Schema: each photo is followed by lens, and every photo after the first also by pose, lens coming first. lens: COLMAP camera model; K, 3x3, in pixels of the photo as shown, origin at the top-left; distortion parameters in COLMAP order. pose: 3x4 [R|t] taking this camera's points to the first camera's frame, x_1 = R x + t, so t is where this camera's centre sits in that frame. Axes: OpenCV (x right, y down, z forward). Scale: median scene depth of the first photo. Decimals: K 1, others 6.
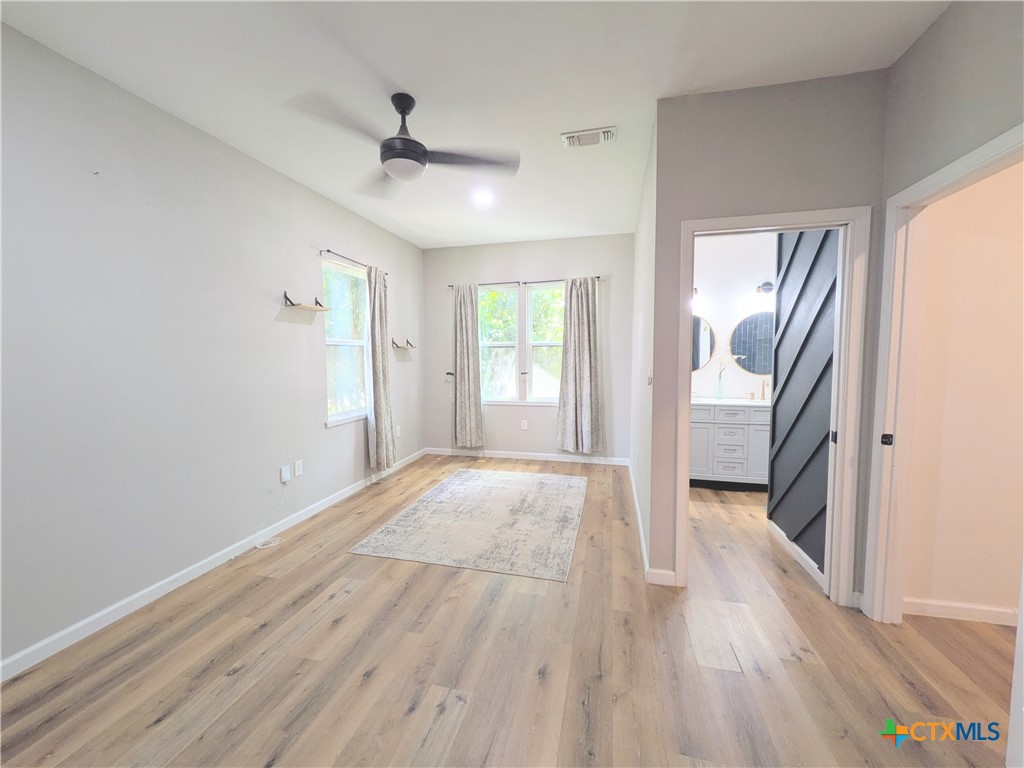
lens RADIAL K [[405.1, 0, 510.2], [0, 405.1, 383.2], [0, 0, 1]] dist [-0.000595, -0.000231]
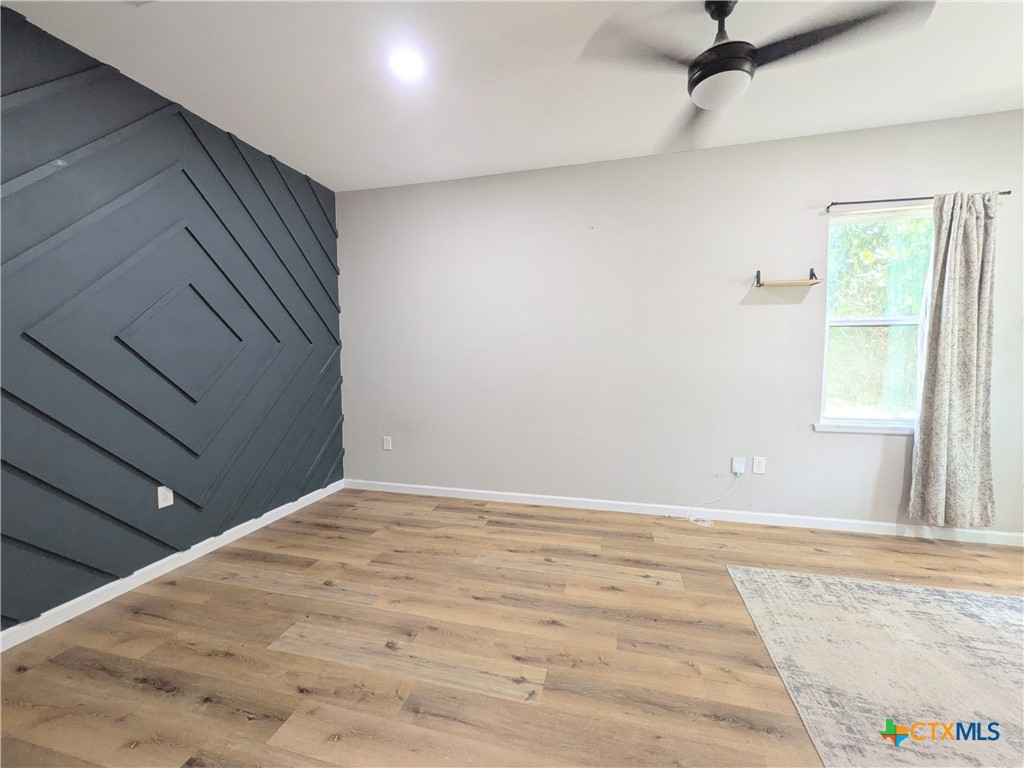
lens RADIAL K [[405.1, 0, 513.6], [0, 405.1, 384.9], [0, 0, 1]] dist [-0.000595, -0.000231]
pose [[-0.002109, 0.083135, -0.996536, 0.342994], [-0.063563, 0.994512, 0.083101, -0.008835], [0.997976, 0.063518, 0.003187, 0.408772]]
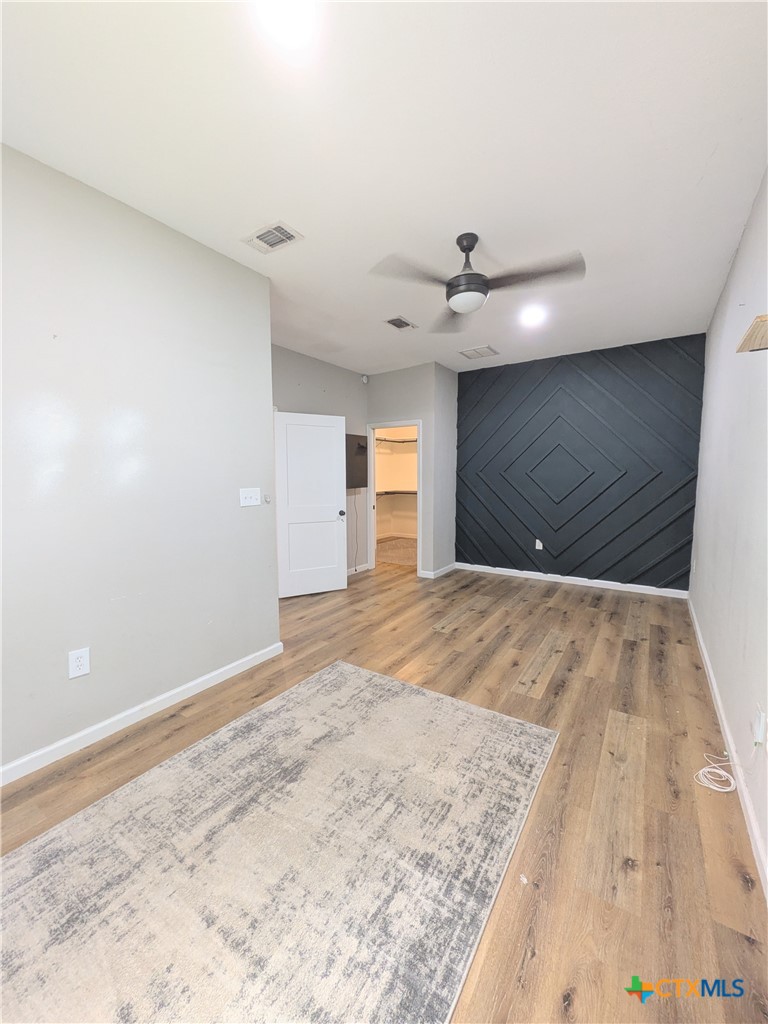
lens RADIAL K [[405.1, 0, 384.5], [0, 405.1, 517.3], [0, 0, 1]] dist [-0.000595, -0.000231]
pose [[-0.942630, -0.020479, 0.333211, -0.266571], [0.035933, 0.986094, 0.162257, -0.089925], [-0.331901, 0.164921, -0.928786, 1.376607]]
